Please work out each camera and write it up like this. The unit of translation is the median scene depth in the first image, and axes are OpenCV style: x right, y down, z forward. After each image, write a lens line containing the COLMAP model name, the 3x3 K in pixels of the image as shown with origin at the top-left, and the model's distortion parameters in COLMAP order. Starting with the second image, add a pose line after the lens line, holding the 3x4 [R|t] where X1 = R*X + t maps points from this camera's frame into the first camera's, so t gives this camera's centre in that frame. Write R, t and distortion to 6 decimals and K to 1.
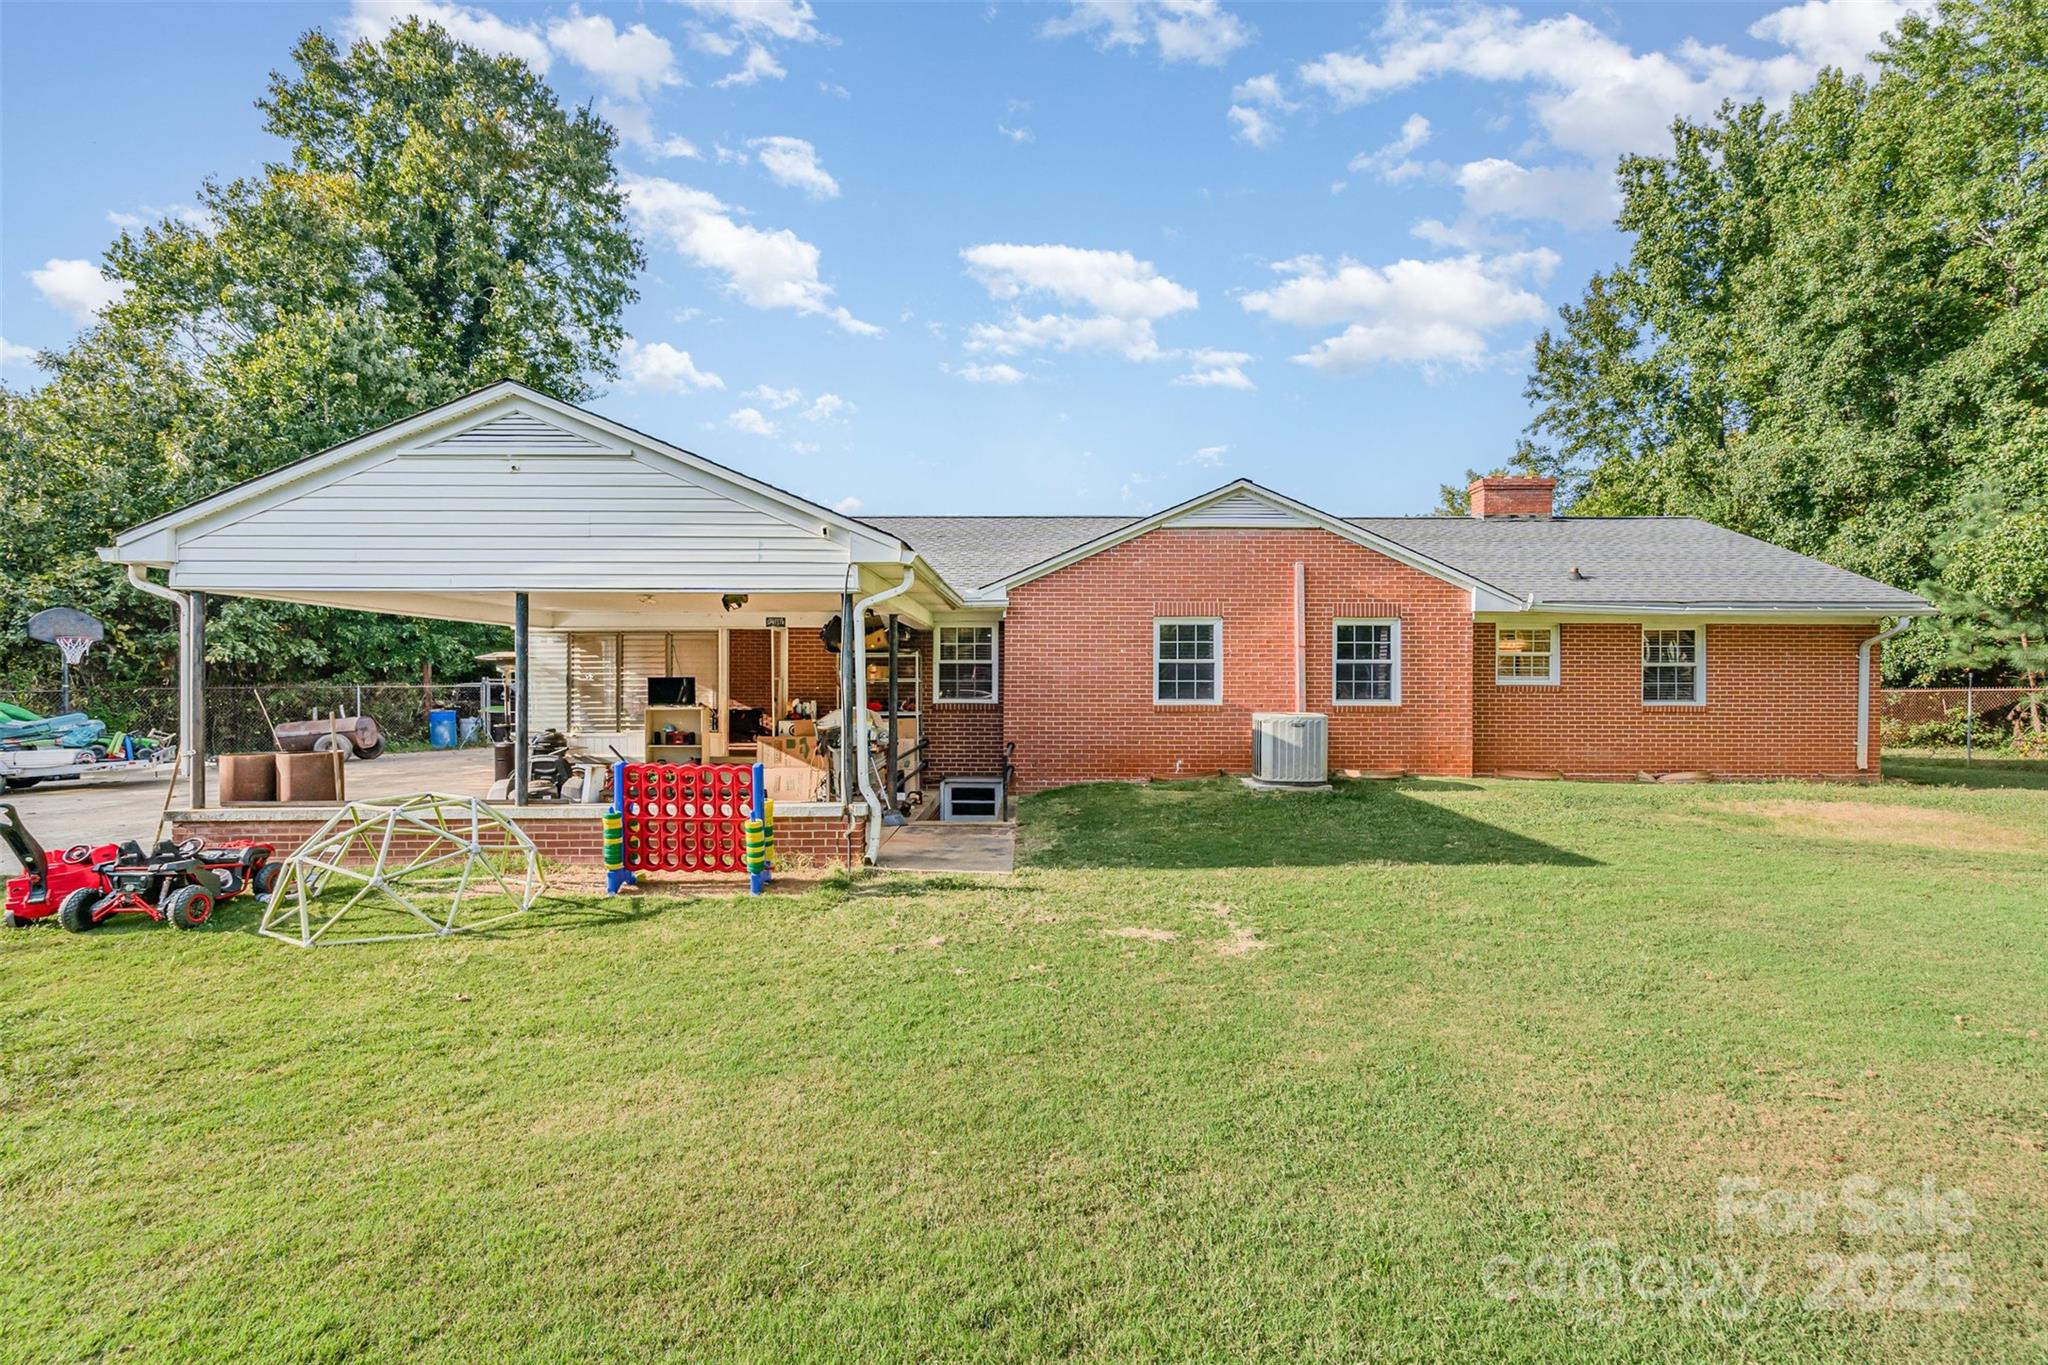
lens RADIAL K [[928.9, 0, 1007.2], [0, 928.9, 679.2], [0, 0, 1]] dist [-0.002022, 0.001792]
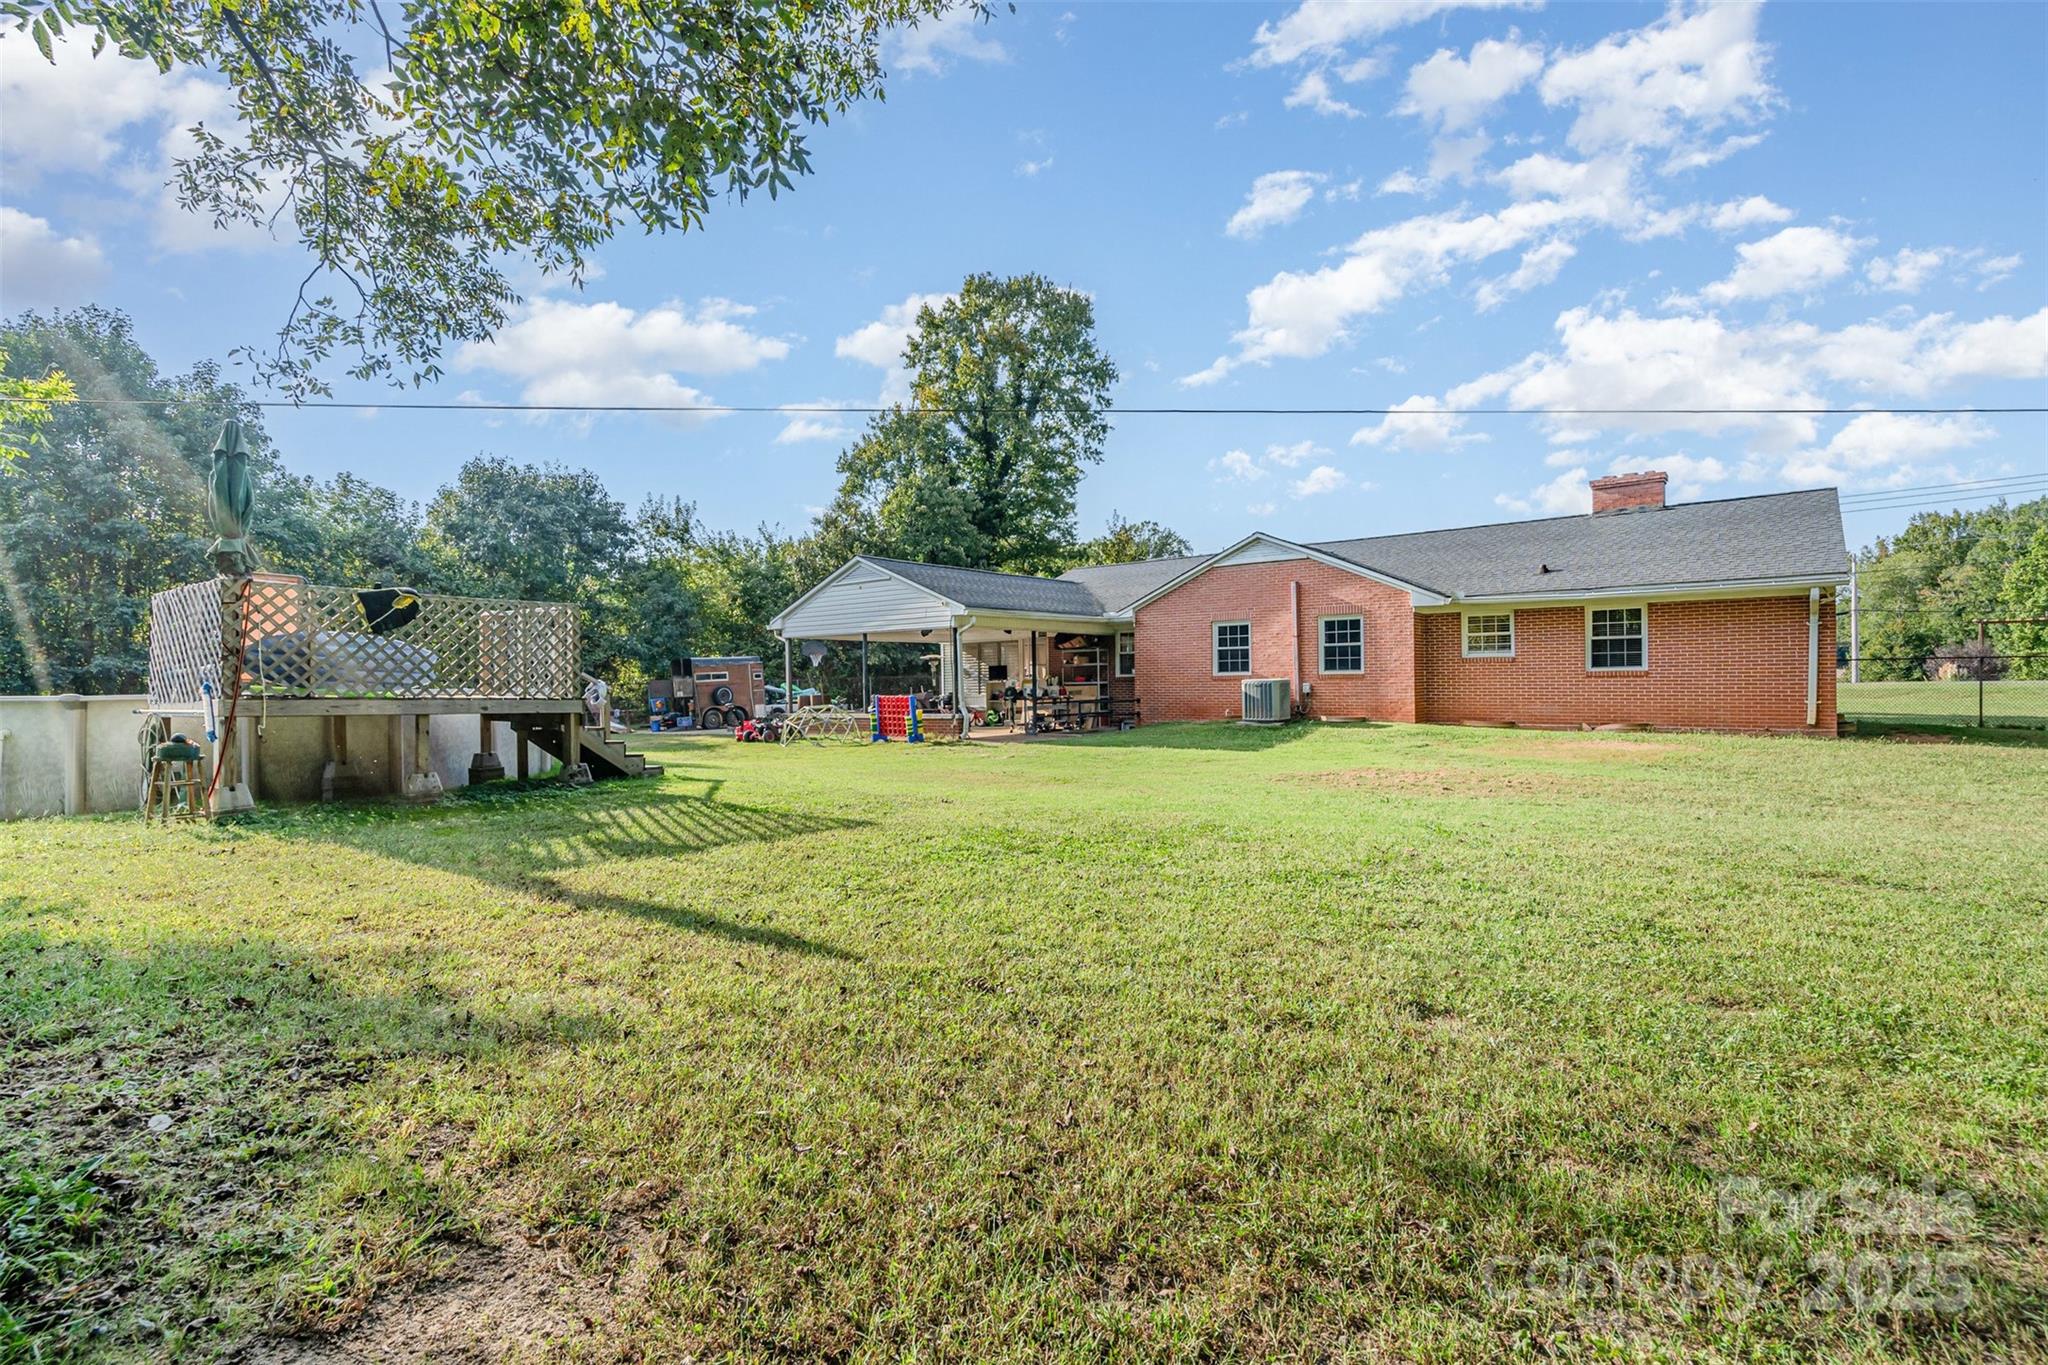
lens RADIAL K [[928.9, 0, 1017.2], [0, 928.9, 680.9], [0, 0, 1]] dist [-0.002022, 0.001792]
pose [[0.770730, -0.011053, -0.637066, 0.892258], [0.018081, 0.999826, 0.004528, 0.022247], [0.636905, -0.015009, 0.770796, -0.458543]]
